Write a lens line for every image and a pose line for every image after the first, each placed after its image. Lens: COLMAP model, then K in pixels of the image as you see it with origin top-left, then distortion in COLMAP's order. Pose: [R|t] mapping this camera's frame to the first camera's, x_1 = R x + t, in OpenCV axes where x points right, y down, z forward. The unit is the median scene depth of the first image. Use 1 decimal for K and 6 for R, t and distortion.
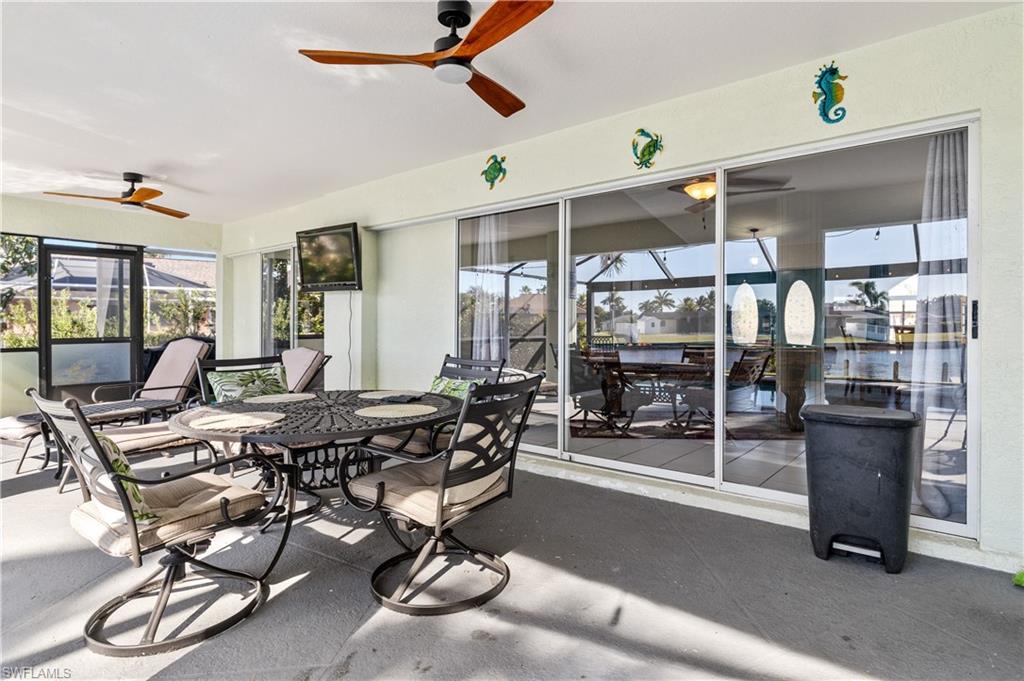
lens RADIAL K [[553.7, 0, 511.9], [0, 553.7, 340.8], [0, 0, 1]] dist [0.002783, 0.000199]
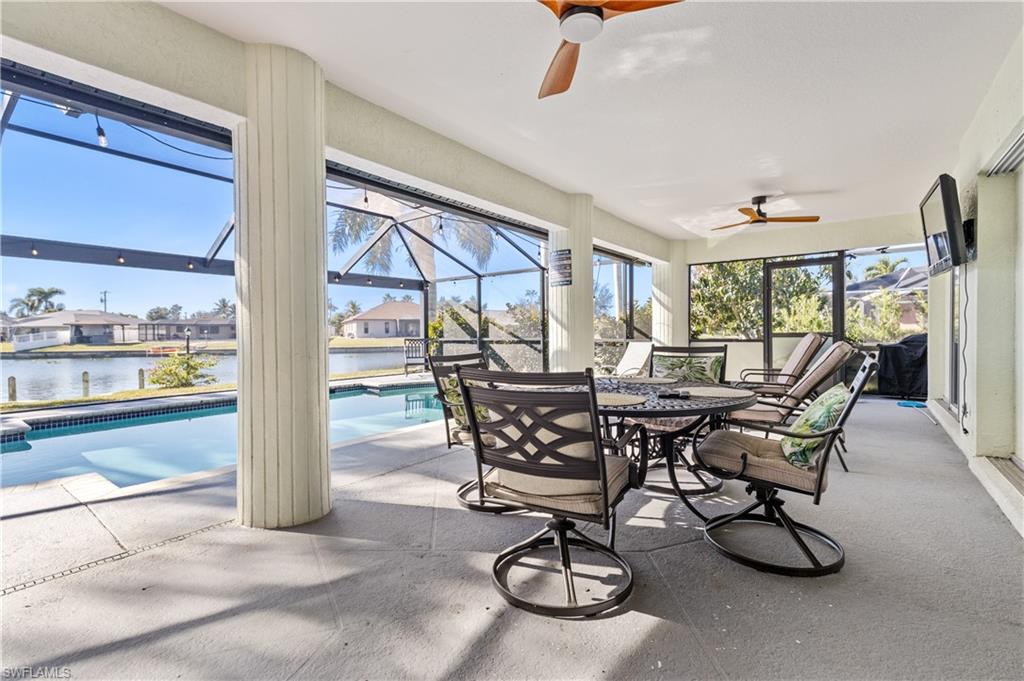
lens RADIAL K [[463.0, 0, 520.8], [0, 463.0, 338.7], [0, 0, 1]] dist [-0.012655, -0.001400]
pose [[0.022150, 0.011546, -0.999688, 0.455205], [-0.013248, 0.999849, 0.011254, 0.009421], [0.999667, 0.012994, 0.022300, 0.622121]]
